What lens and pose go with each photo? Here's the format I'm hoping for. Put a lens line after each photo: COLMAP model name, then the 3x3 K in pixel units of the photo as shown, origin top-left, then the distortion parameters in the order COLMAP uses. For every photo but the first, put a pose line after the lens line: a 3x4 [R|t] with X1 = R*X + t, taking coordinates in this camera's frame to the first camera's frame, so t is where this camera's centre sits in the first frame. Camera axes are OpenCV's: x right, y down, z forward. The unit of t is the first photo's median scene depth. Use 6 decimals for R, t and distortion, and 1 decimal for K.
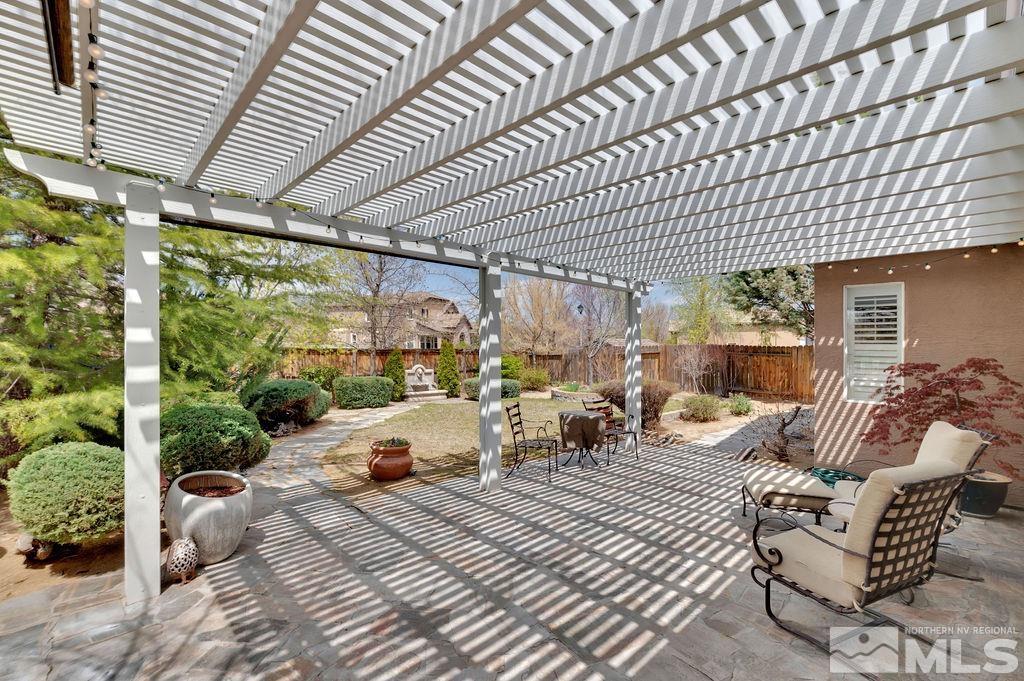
lens RADIAL K [[448.4, 0, 514.0], [0, 448.4, 345.7], [0, 0, 1]] dist [0.004267, -0.001653]
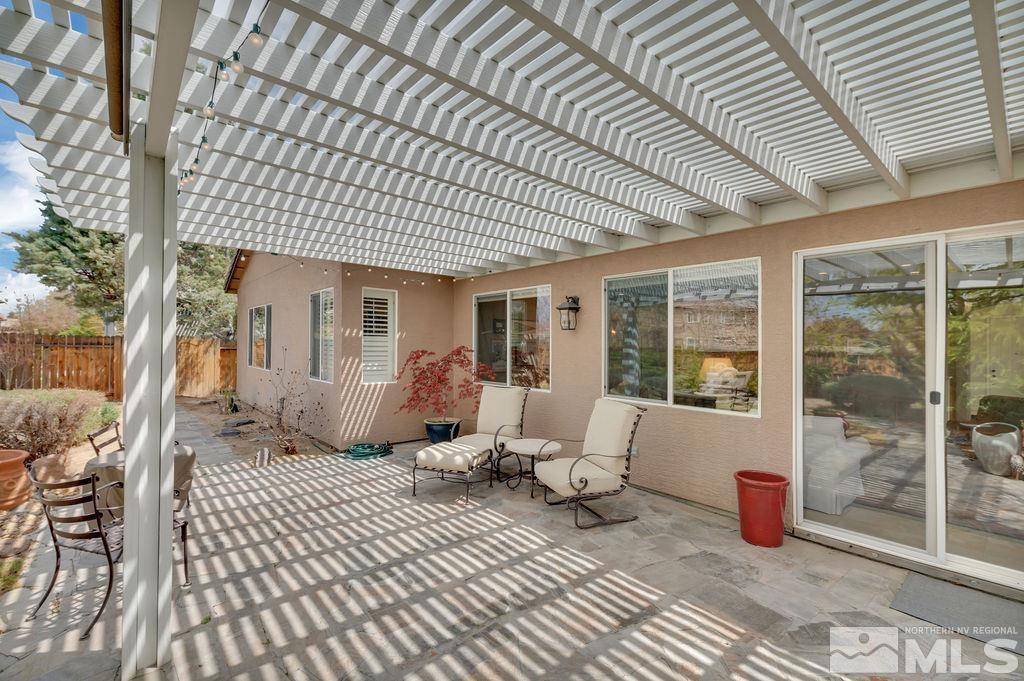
lens RADIAL K [[448.4, 0, 514.4], [0, 448.4, 337.8], [0, 0, 1]] dist [0.004267, -0.001653]
pose [[0.040876, 0.006352, 0.999144, -0.586302], [-0.012416, 0.999906, -0.005849, 0.004445], [-0.999087, -0.012166, 0.040951, 0.768785]]
